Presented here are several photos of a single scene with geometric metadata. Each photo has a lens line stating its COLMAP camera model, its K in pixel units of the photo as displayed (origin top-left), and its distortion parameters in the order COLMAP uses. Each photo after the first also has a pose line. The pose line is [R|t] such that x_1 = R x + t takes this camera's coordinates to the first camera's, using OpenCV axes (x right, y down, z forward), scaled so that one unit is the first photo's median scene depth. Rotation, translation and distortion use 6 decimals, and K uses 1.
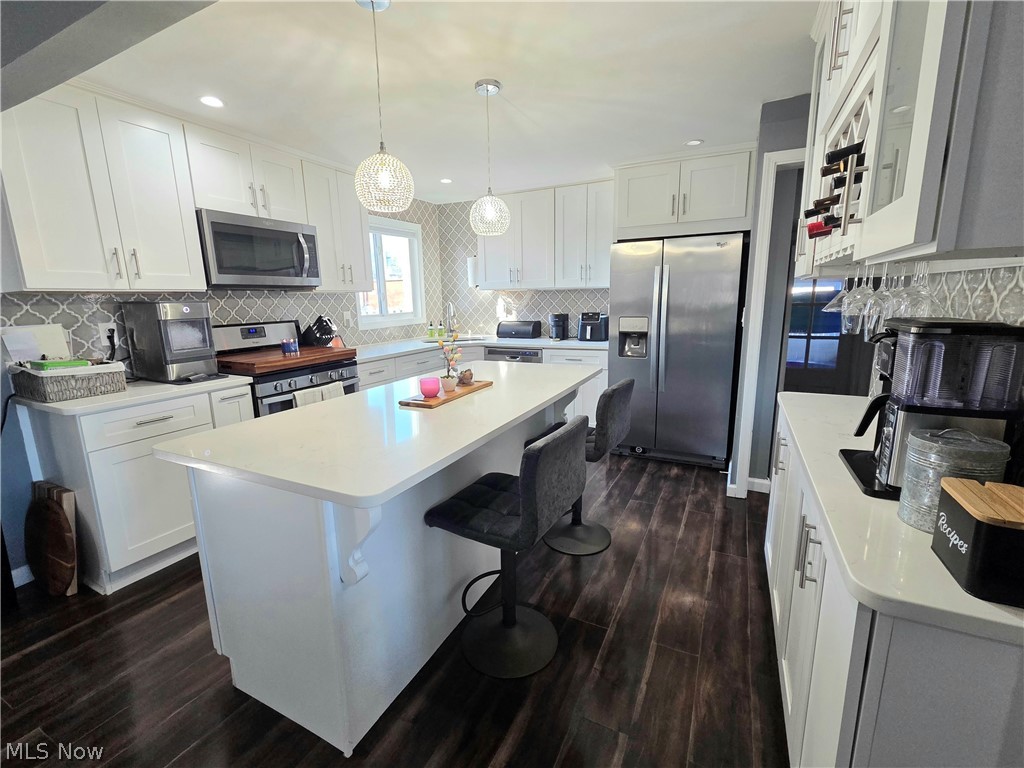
lens RADIAL K [[436.4, 0, 514.1], [0, 436.4, 383.1], [0, 0, 1]] dist [0.004658, 0.000242]
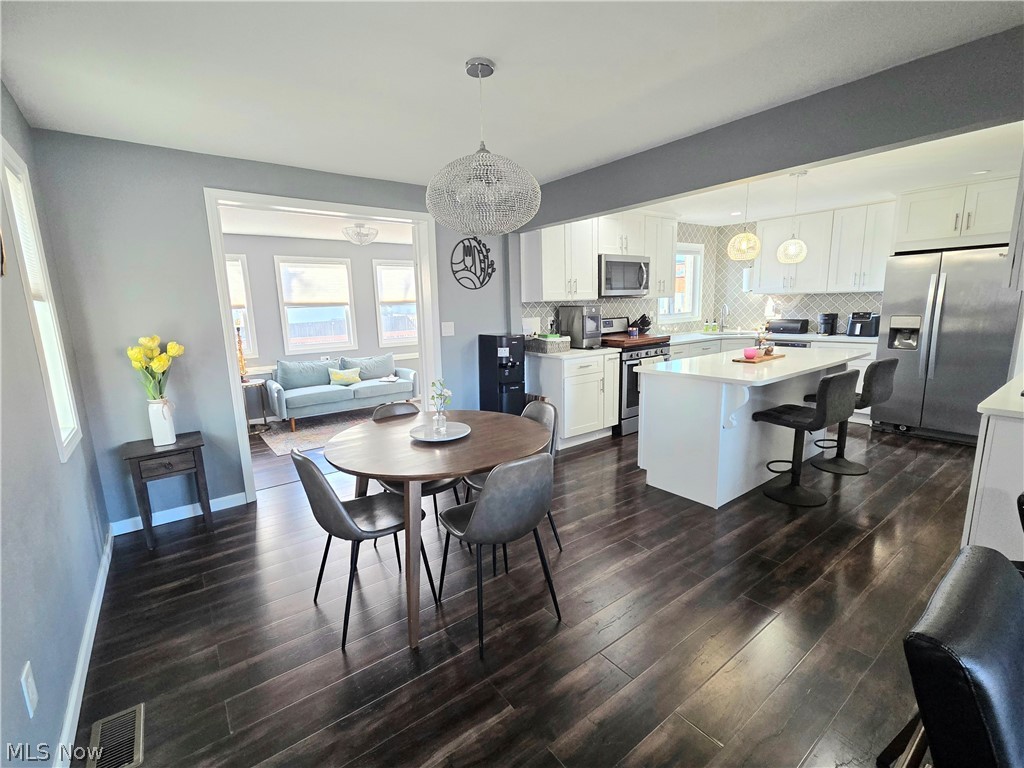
lens RADIAL K [[456.4, 0, 509.6], [0, 456.4, 384.2], [0, 0, 1]] dist [0.001390, -0.000205]
pose [[0.892393, 0.072696, -0.445364, -0.136165], [-0.075092, 0.997101, 0.012291, 0.109558], [0.444967, 0.022475, 0.895265, -0.651553]]
